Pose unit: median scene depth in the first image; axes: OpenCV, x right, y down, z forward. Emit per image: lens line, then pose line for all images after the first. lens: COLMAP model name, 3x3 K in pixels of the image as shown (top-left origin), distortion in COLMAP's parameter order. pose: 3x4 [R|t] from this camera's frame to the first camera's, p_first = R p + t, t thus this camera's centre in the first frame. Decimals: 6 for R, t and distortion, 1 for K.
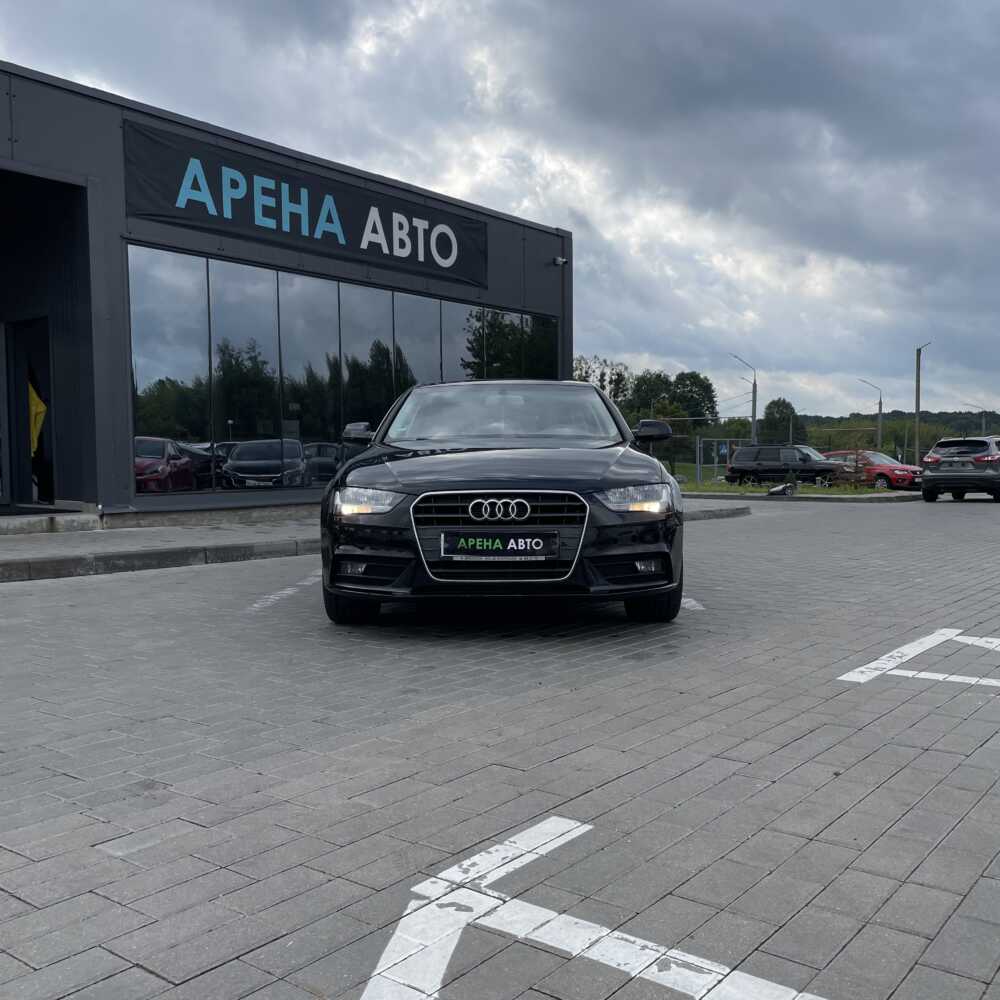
lens RADIAL K [[988.5, 0, 500.0], [0, 988.5, 500.0], [0, 0, 1]] dist [0.105755, -0.206272]
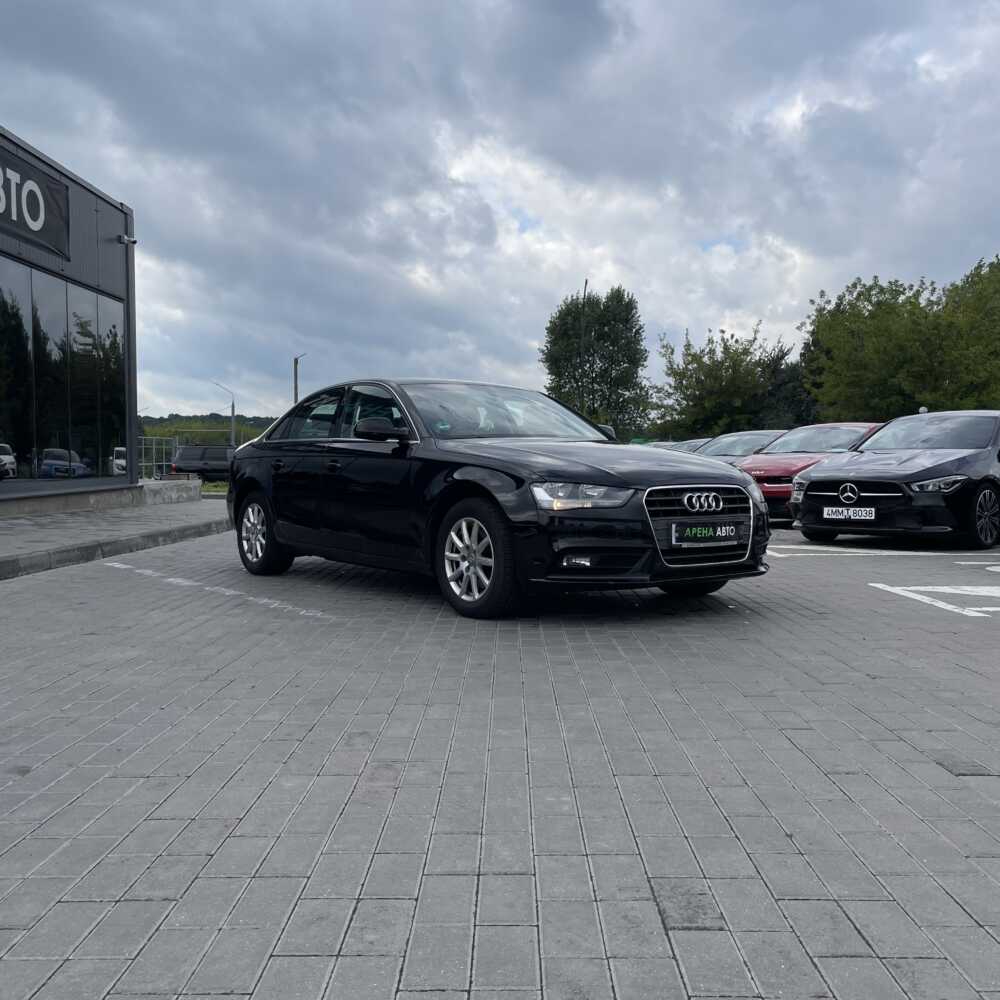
lens RADIAL K [[988.5, 0, 500.0], [0, 988.5, 500.0], [0, 0, 1]] dist [0.105755, -0.206272]
pose [[0.788092, -0.012650, 0.615428, -0.313937], [0.012902, 0.999909, 0.004032, -0.000069], [-0.615423, 0.004762, 0.788183, 0.084241]]
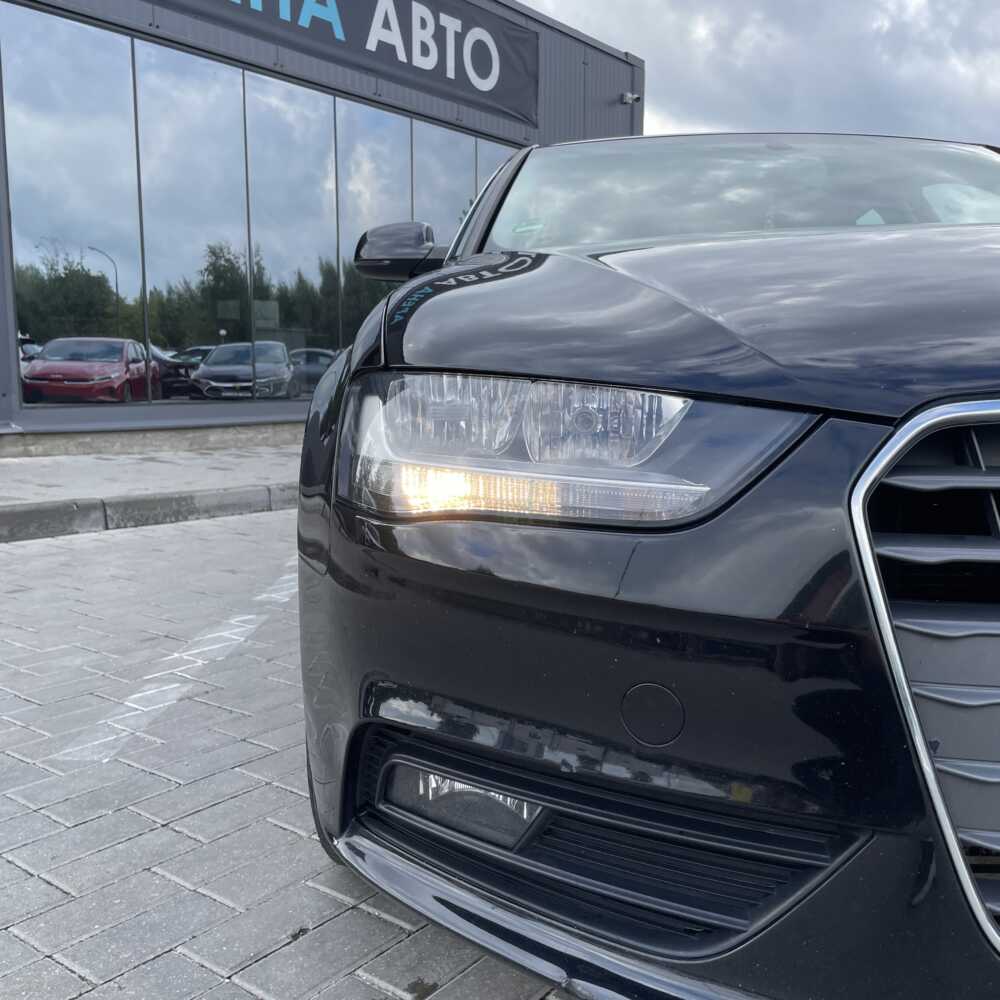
lens RADIAL K [[988.5, 0, 500.0], [0, 988.5, 500.0], [0, 0, 1]] dist [0.105755, -0.206272]
pose [[0.999926, 0.009758, 0.007260, -0.052035], [-0.010334, 0.996404, 0.084093, -0.001847], [-0.006413, -0.084162, 0.996431, 0.297485]]
